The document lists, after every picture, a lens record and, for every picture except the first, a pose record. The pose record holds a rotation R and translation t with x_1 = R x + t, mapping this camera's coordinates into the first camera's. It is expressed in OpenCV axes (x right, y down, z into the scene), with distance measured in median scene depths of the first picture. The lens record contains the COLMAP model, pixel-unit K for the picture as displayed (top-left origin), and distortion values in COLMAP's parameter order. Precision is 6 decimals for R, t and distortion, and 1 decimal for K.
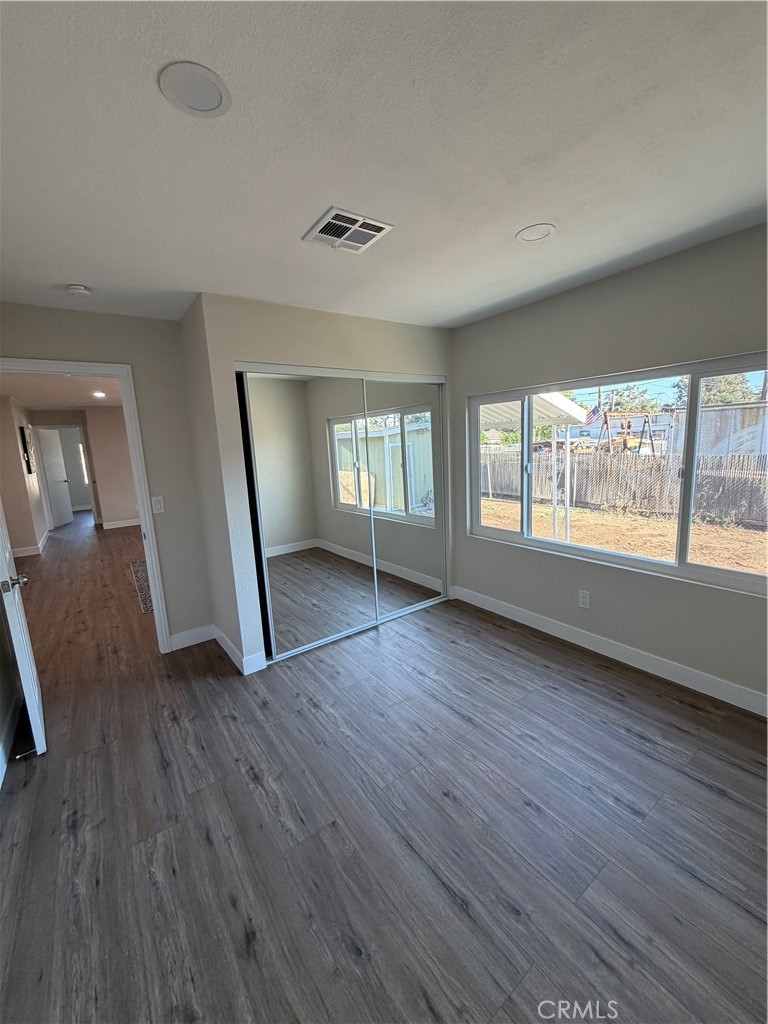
lens RADIAL K [[408.4, 0, 381.9], [0, 408.4, 509.8], [0, 0, 1]] dist [-0.000204, 0.000090]
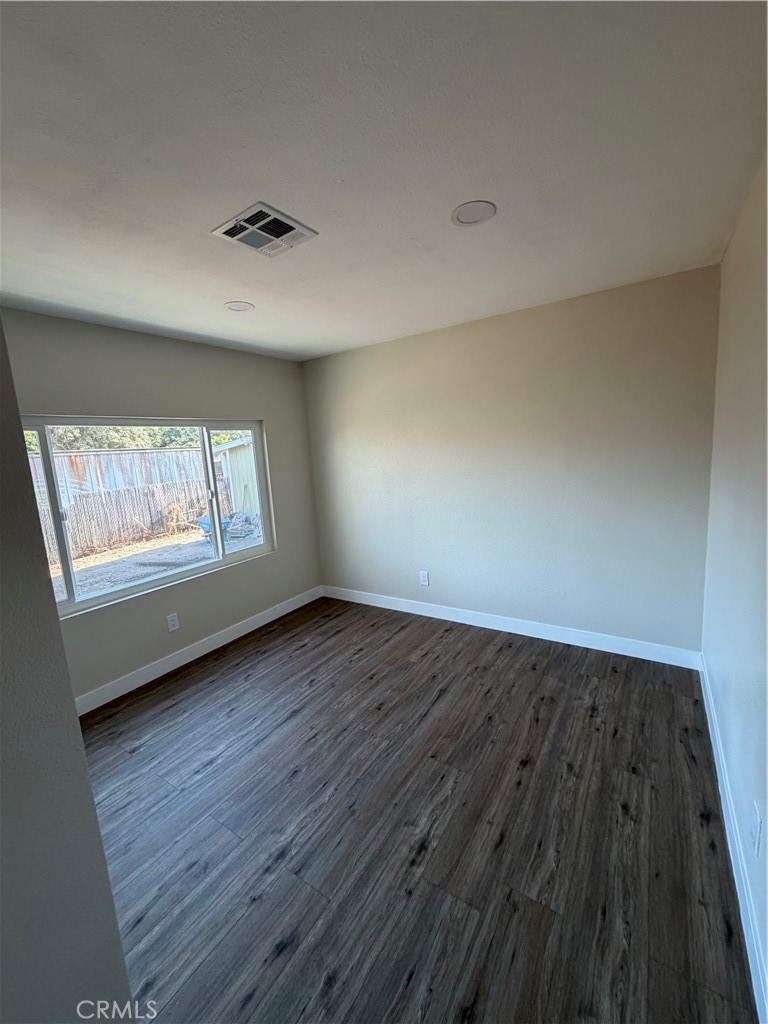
lens RADIAL K [[408.4, 0, 381.9], [0, 408.4, 509.8], [0, 0, 1]] dist [-0.000204, 0.000090]
pose [[-0.348660, -0.070484, 0.934595, -1.049663], [0.235778, 0.958504, 0.160246, -0.164423], [-0.907108, 0.276228, -0.317574, 1.193818]]
